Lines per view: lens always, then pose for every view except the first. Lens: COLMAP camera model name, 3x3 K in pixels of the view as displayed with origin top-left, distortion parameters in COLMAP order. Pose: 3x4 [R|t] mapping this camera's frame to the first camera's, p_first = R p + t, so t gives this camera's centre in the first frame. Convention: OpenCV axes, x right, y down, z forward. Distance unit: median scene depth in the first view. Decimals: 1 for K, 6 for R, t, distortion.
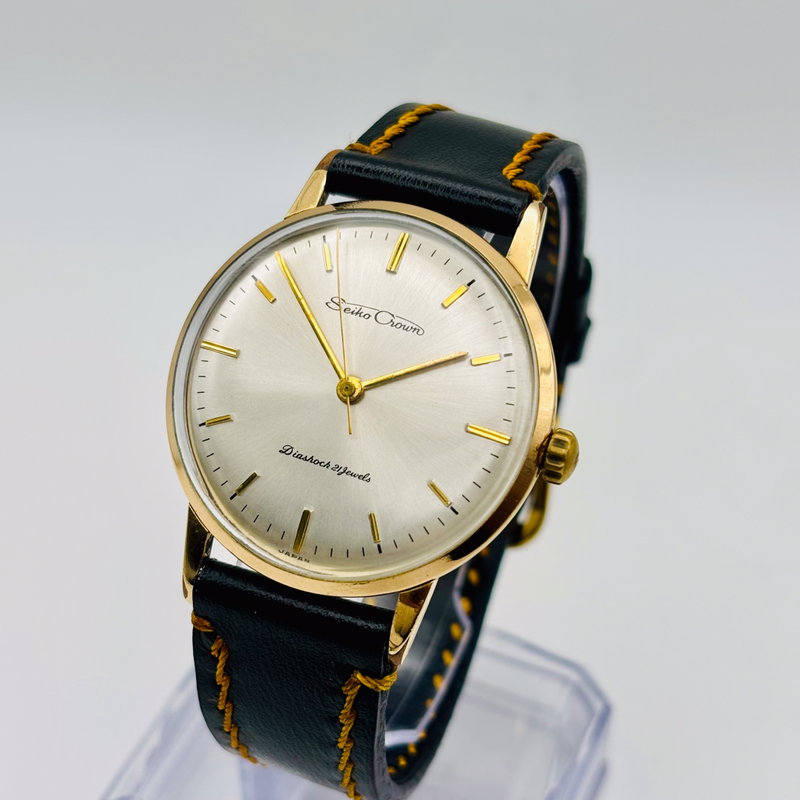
lens RADIAL K [[1750.9, 0, 381.4], [0, 1750.9, 375.1], [0, 0, 1]] dist [-0.016990, -0.538202]
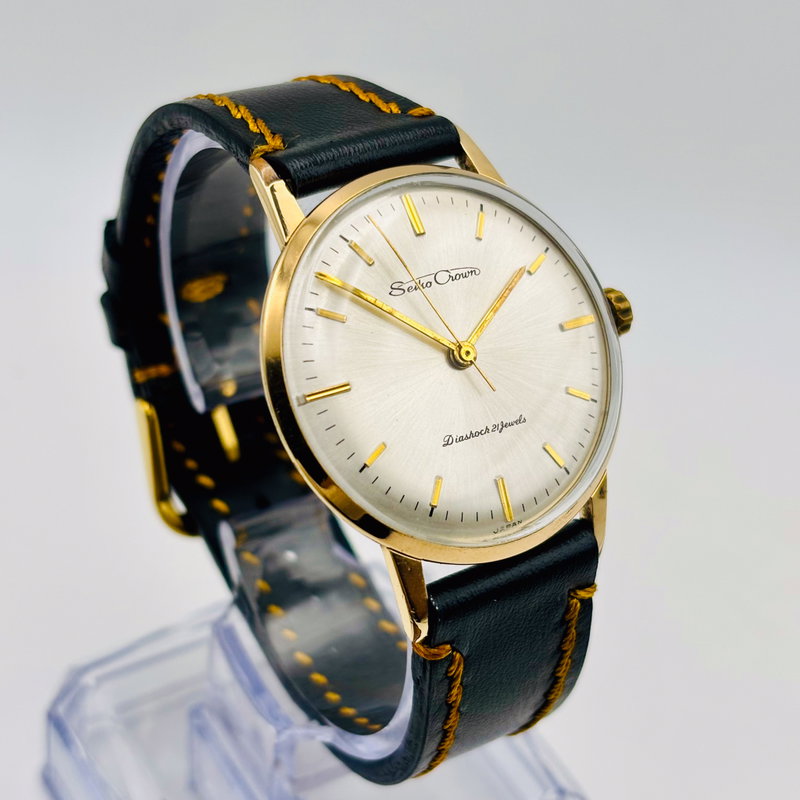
lens RADIAL K [[1750.9, 0, 381.4], [0, 1750.9, 375.1], [0, 0, 1]] dist [-0.016990, -0.538202]
pose [[0.576000, -0.476882, 0.663933, -0.692677], [0.444273, 0.864401, 0.235440, -0.230268], [-0.686182, 0.159354, 0.709761, 0.326209]]
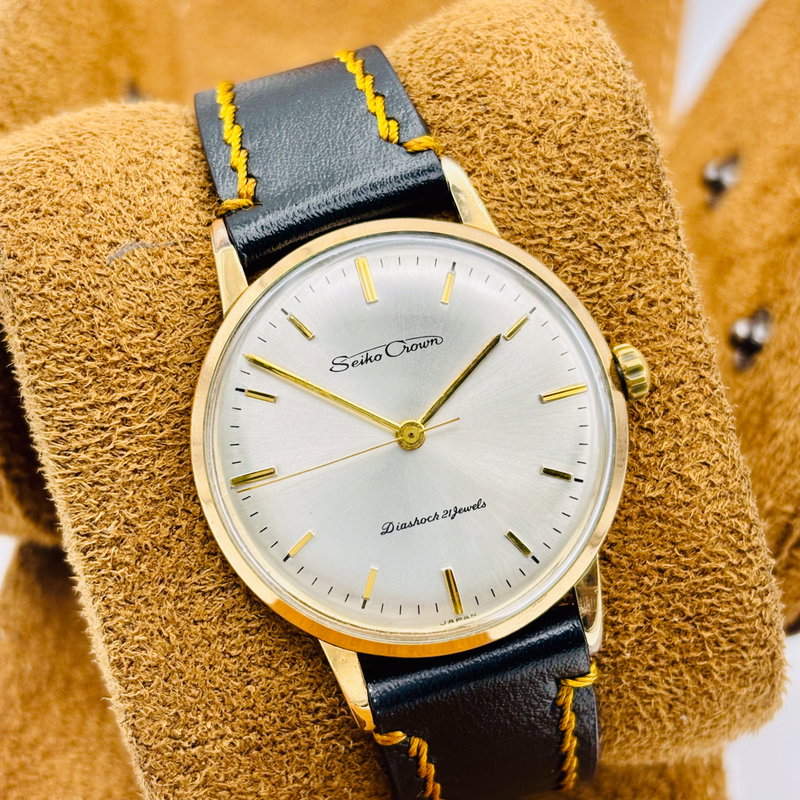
lens RADIAL K [[1750.9, 0, 381.4], [0, 1750.9, 375.1], [0, 0, 1]] dist [-0.016990, -0.538202]
pose [[0.782774, -0.534820, 0.318170, -0.299299], [0.514633, 0.843789, 0.152226, -0.162251], [-0.349882, 0.044582, 0.935732, 0.144247]]
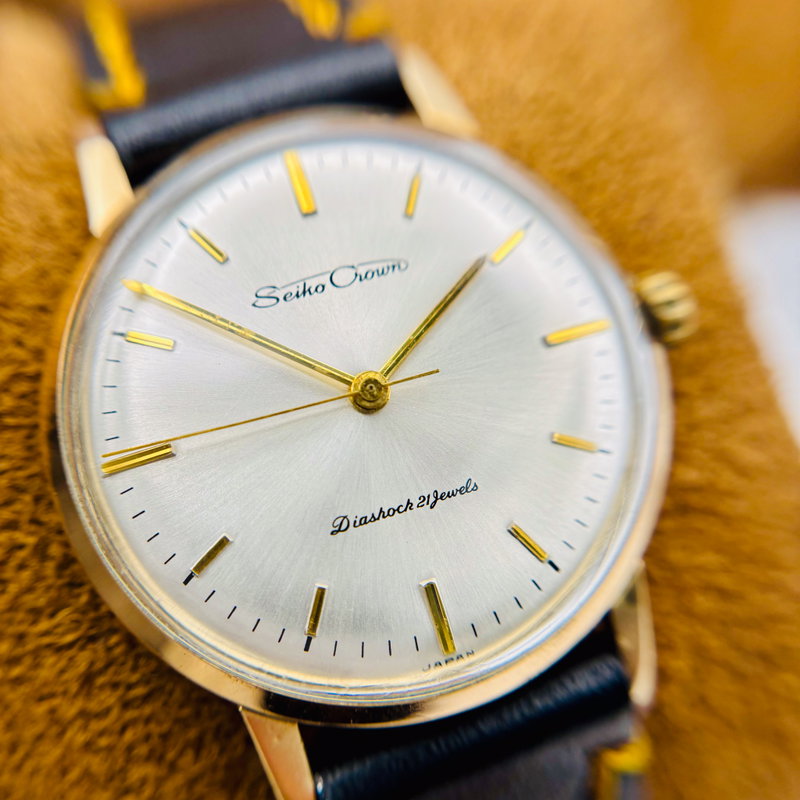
lens RADIAL K [[977.0, 0, 387.4], [0, 977.0, 400.1], [0, 0, 1]] dist [0.535306, -0.453101]
pose [[0.739944, -0.510753, 0.437738, -0.171750], [0.532260, 0.842475, 0.083279, -0.015451], [-0.411318, 0.171368, 0.895238, 0.657890]]
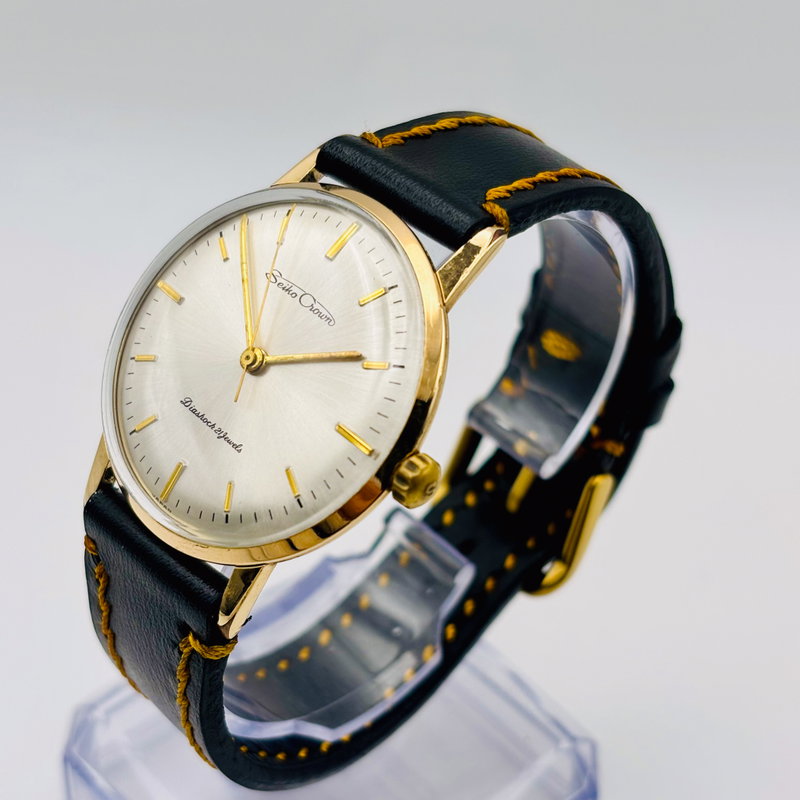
lens RADIAL K [[1750.9, 0, 381.4], [0, 1750.9, 375.1], [0, 0, 1]] dist [-0.016990, -0.538202]
pose [[0.907949, 0.262060, -0.327038, 0.372592], [-0.267394, 0.963138, 0.029414, -0.032093], [0.322691, 0.060741, 0.944553, 0.073013]]
